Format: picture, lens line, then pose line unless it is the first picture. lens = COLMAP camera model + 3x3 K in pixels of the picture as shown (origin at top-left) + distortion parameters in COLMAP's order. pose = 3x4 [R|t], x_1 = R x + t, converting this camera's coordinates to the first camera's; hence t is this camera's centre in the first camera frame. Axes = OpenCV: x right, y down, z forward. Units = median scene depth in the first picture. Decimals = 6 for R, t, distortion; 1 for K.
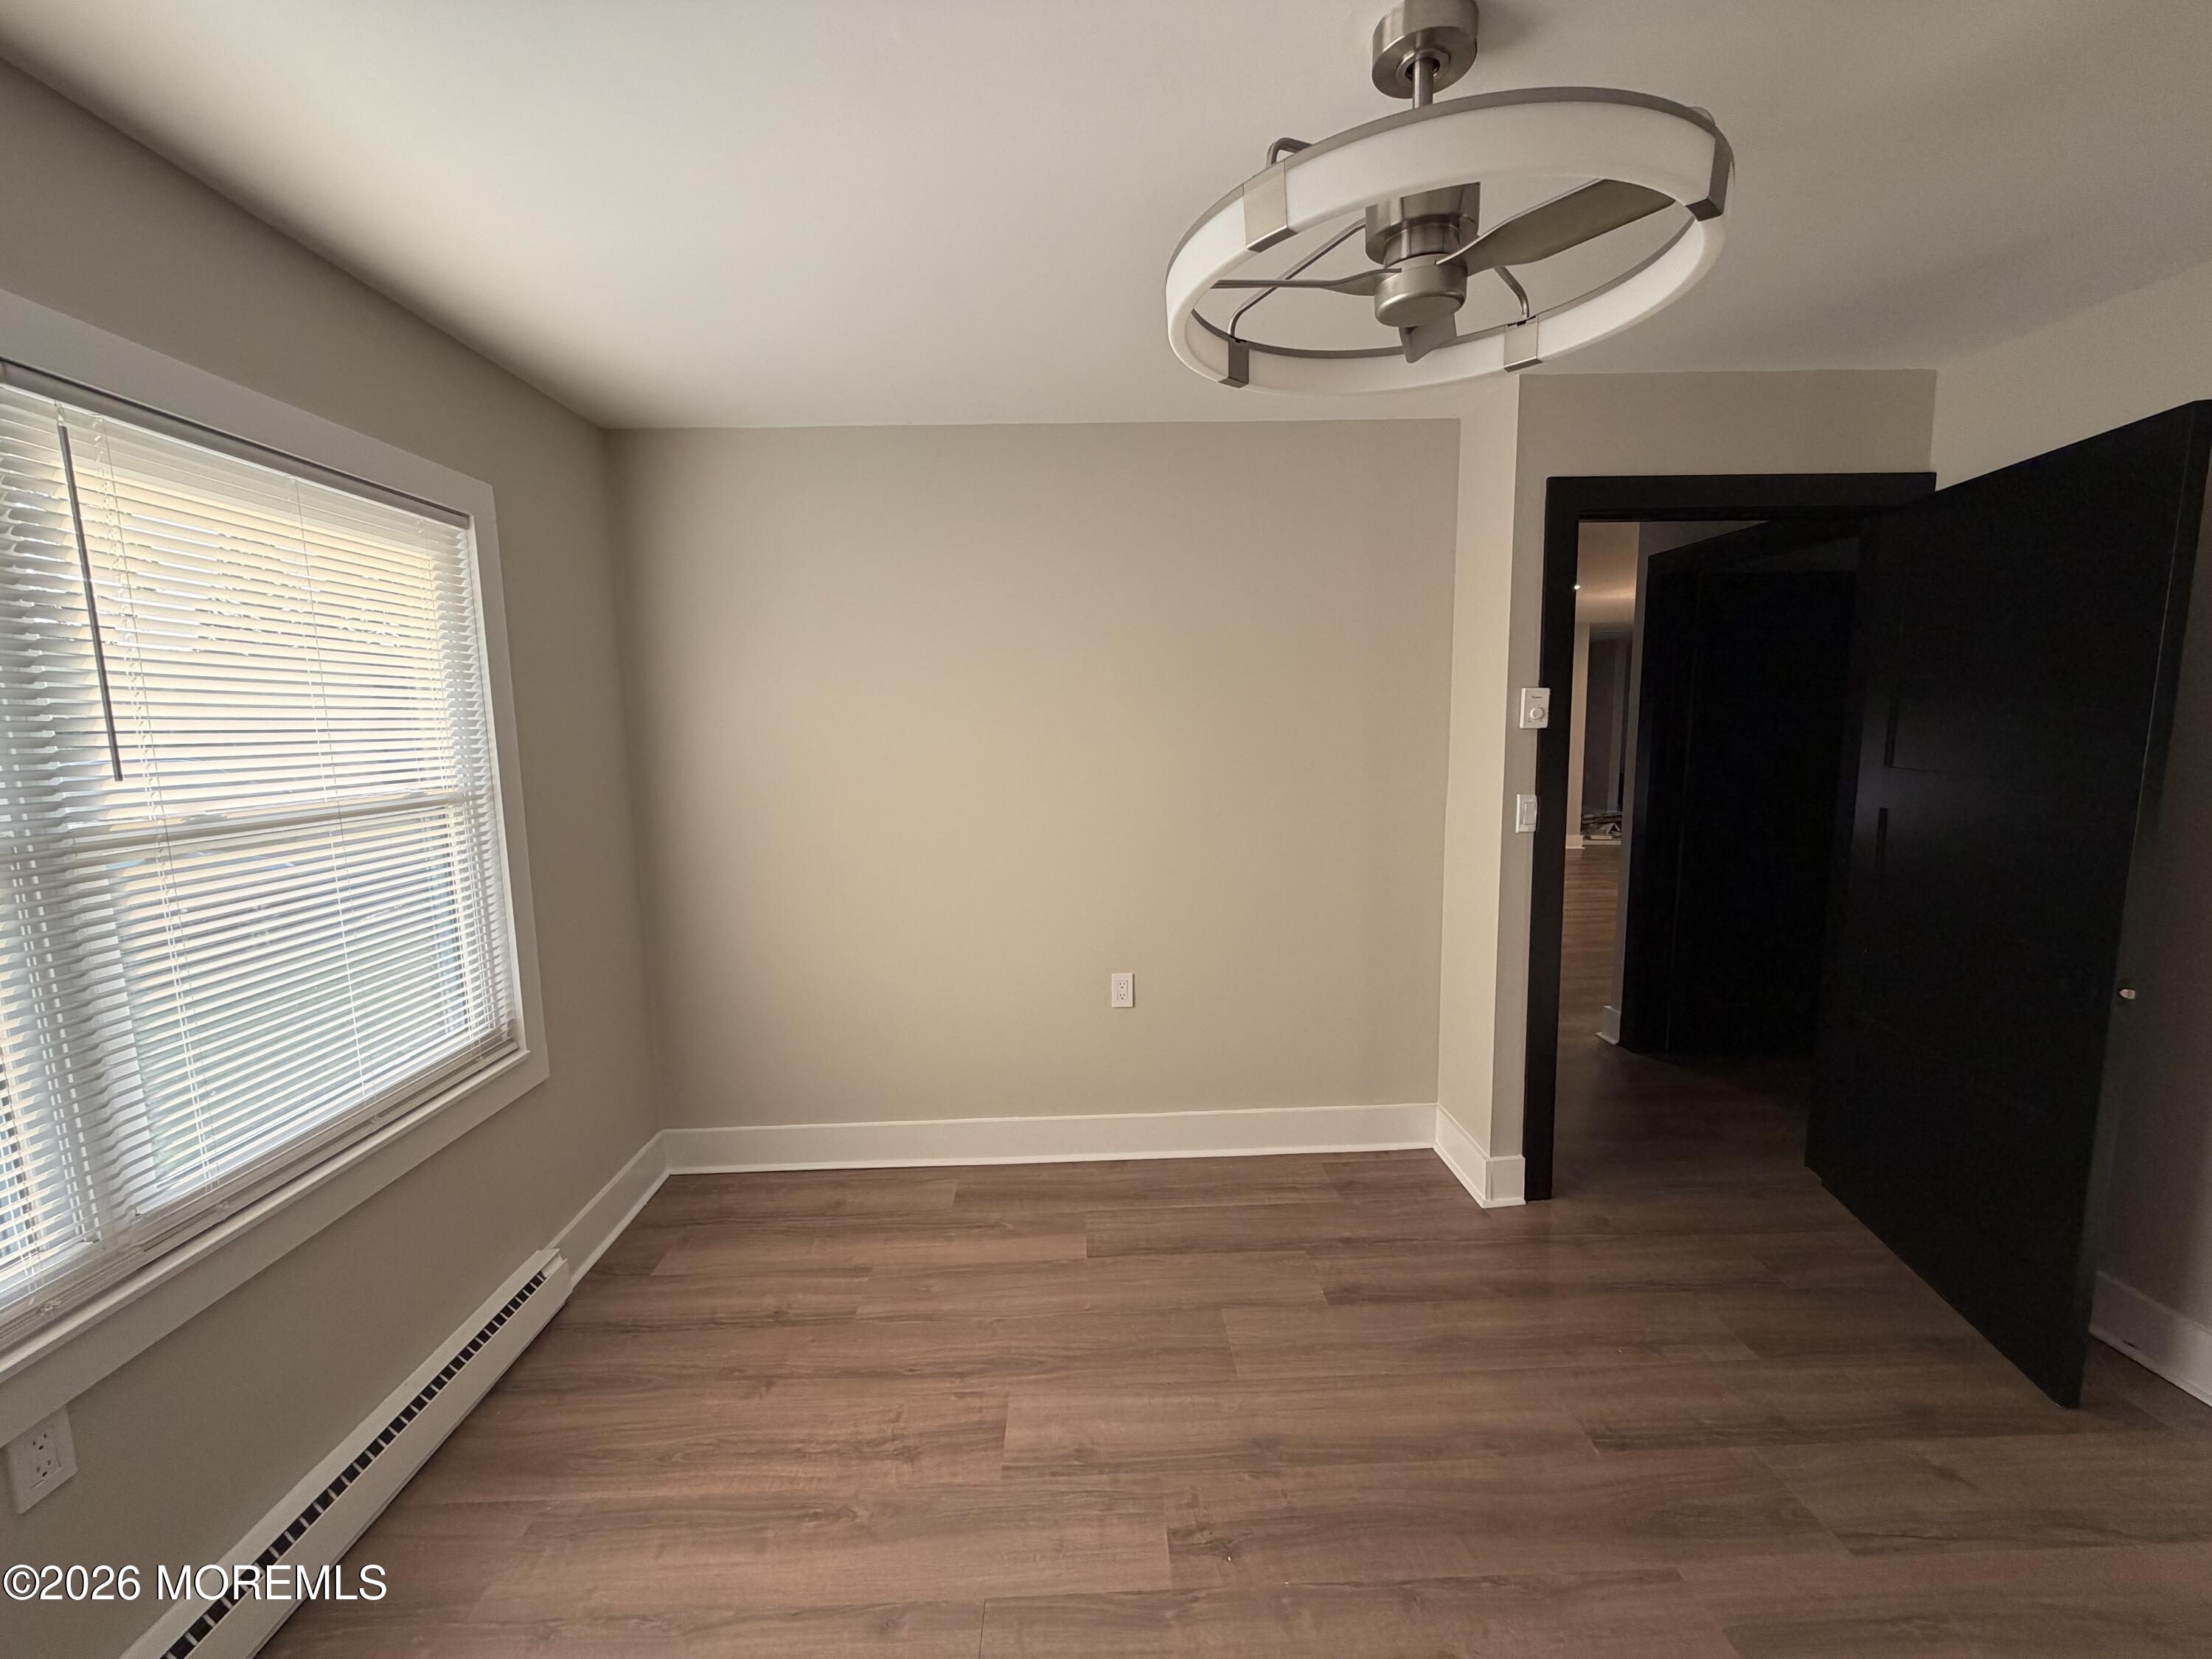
lens RADIAL K [[885.2, 0, 1101.8], [0, 885.2, 833.4], [0, 0, 1]] dist [-0.000367, -0.000130]
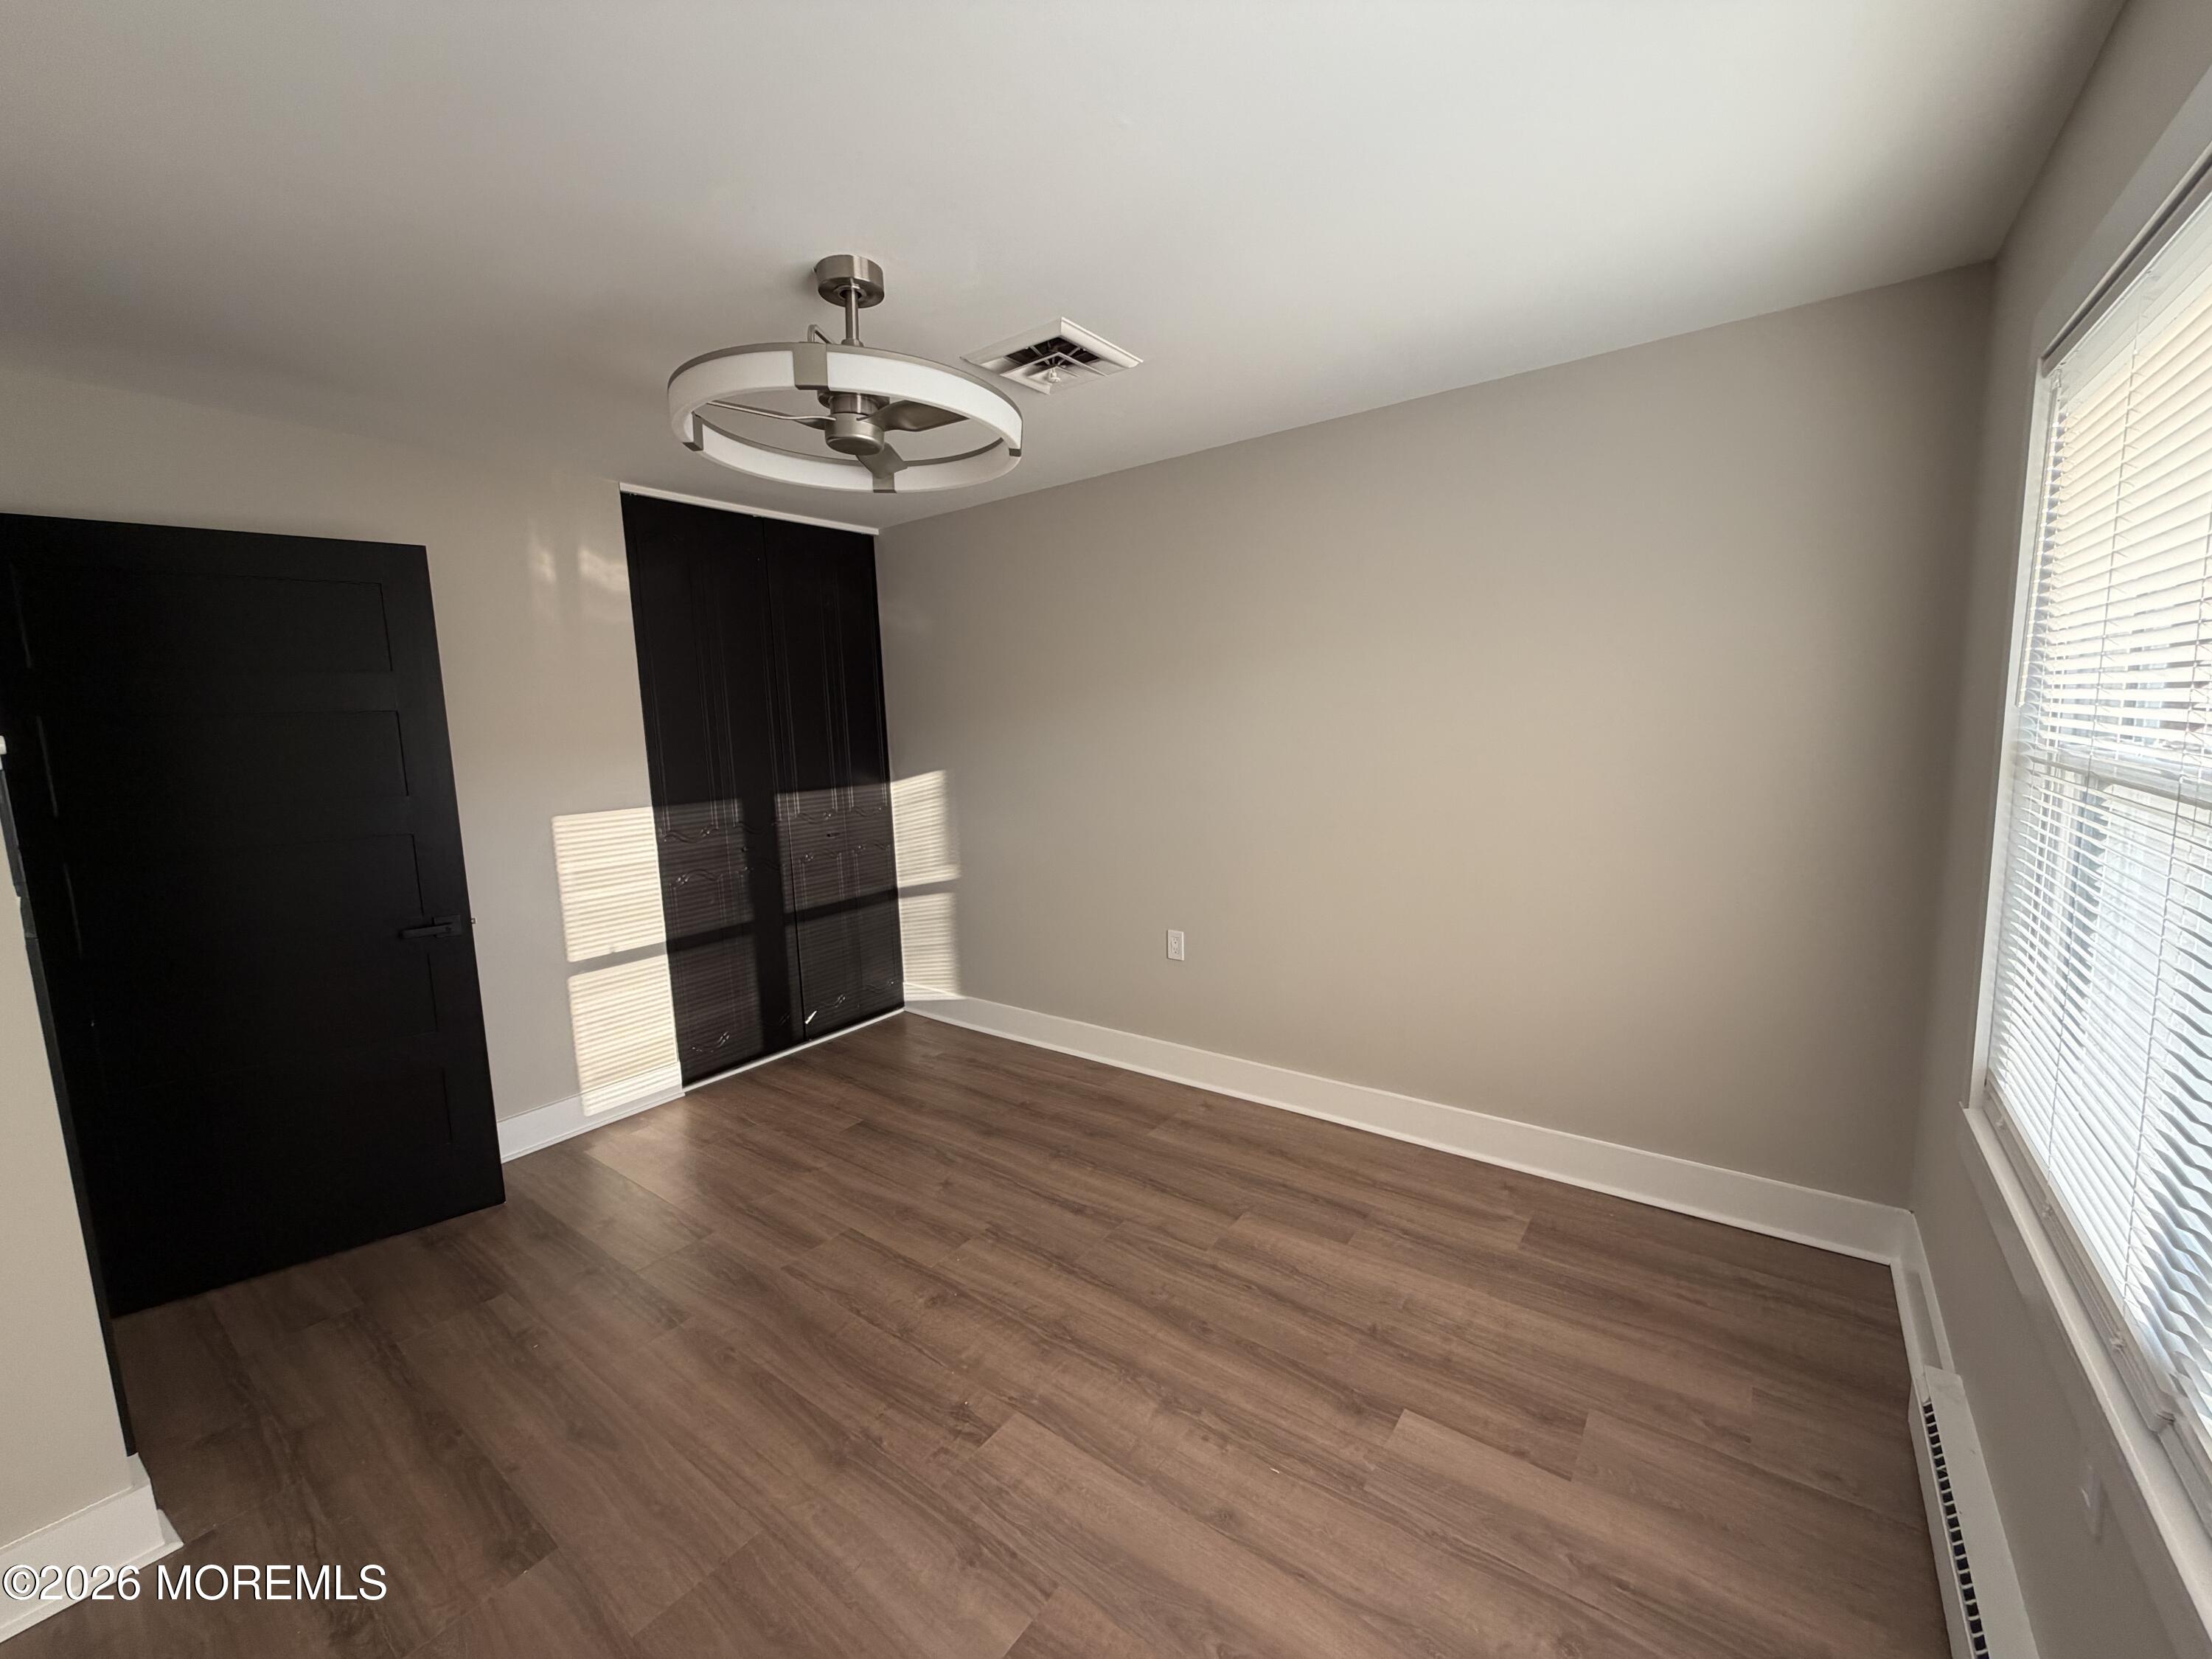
lens RADIAL K [[880.0, 0, 1100.3], [0, 880.0, 832.2], [0, 0, 1]] dist [0.000431, 0.000311]
pose [[-0.779820, -0.033220, 0.625122, -0.604782], [0.132568, 0.967179, 0.216772, -0.146631], [-0.611806, 0.251914, -0.749821, 1.324655]]
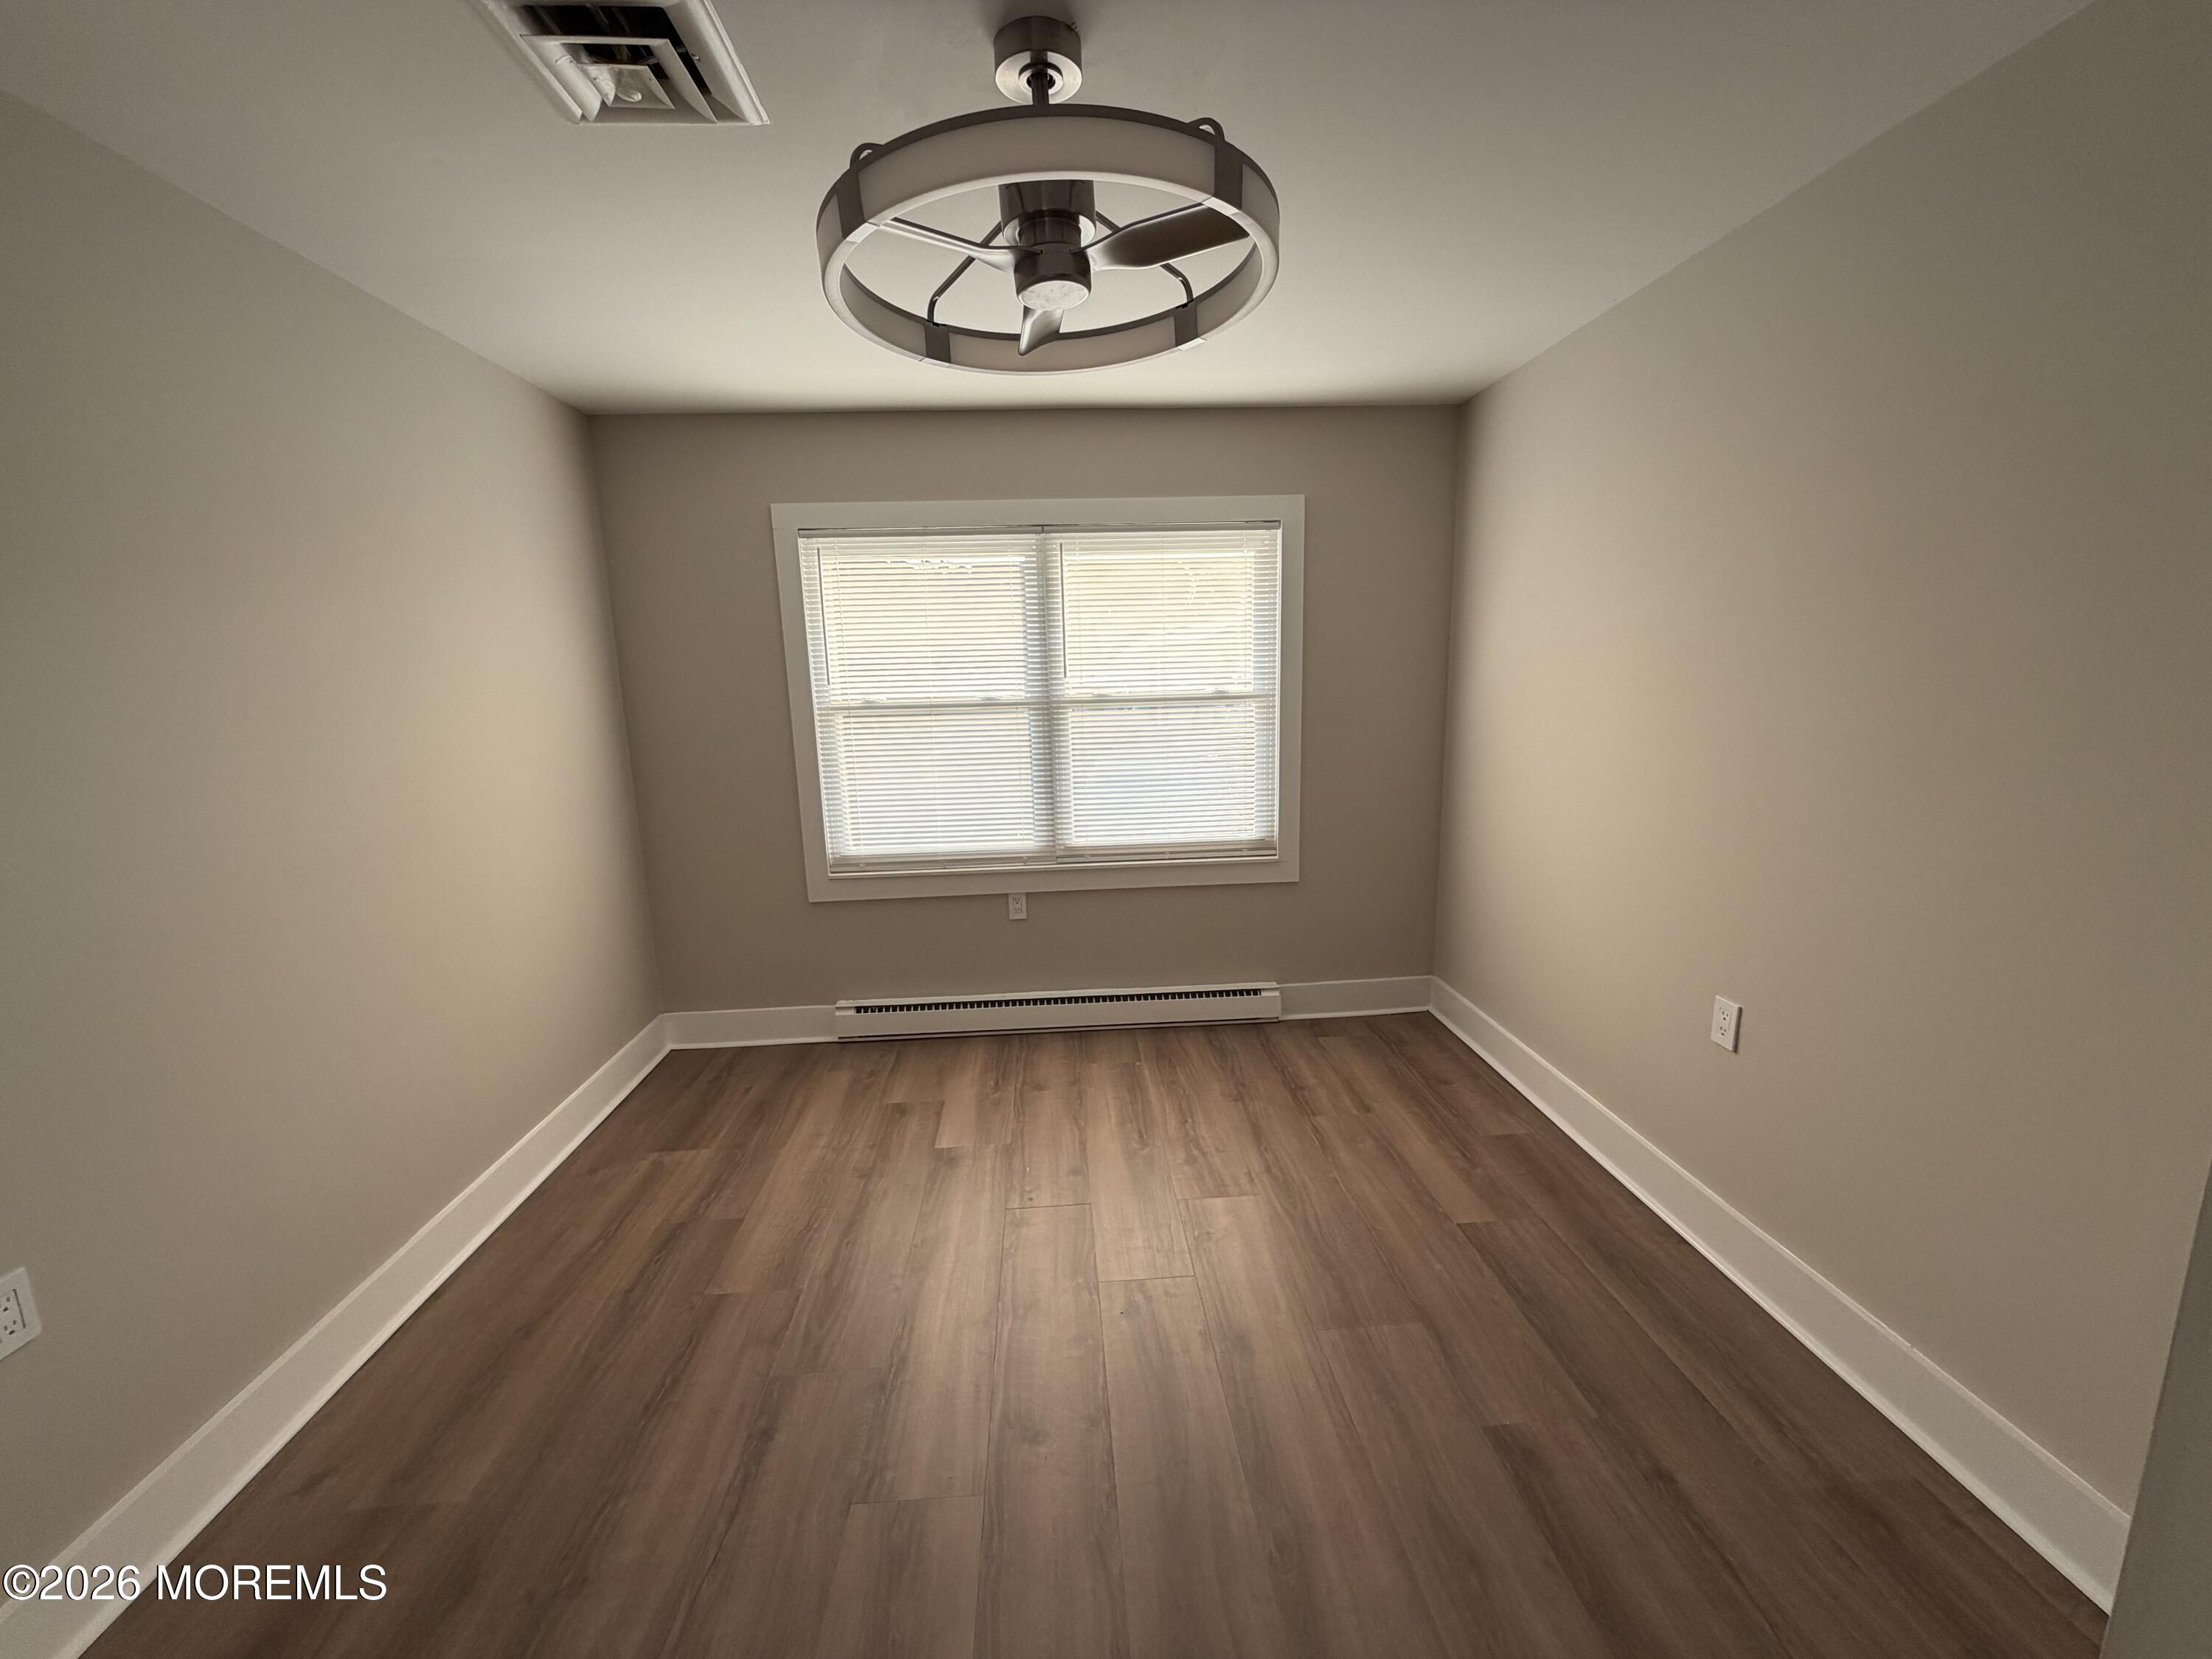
lens RADIAL K [[880.4, 0, 1096.9], [0, 880.4, 827.9], [0, 0, 1]] dist [-0.000394, -0.000167]
pose [[0.029036, 0.199092, -0.979551, 1.048237], [-0.102297, 0.975410, 0.195218, -0.098234], [0.994330, 0.094537, 0.048689, 0.692217]]
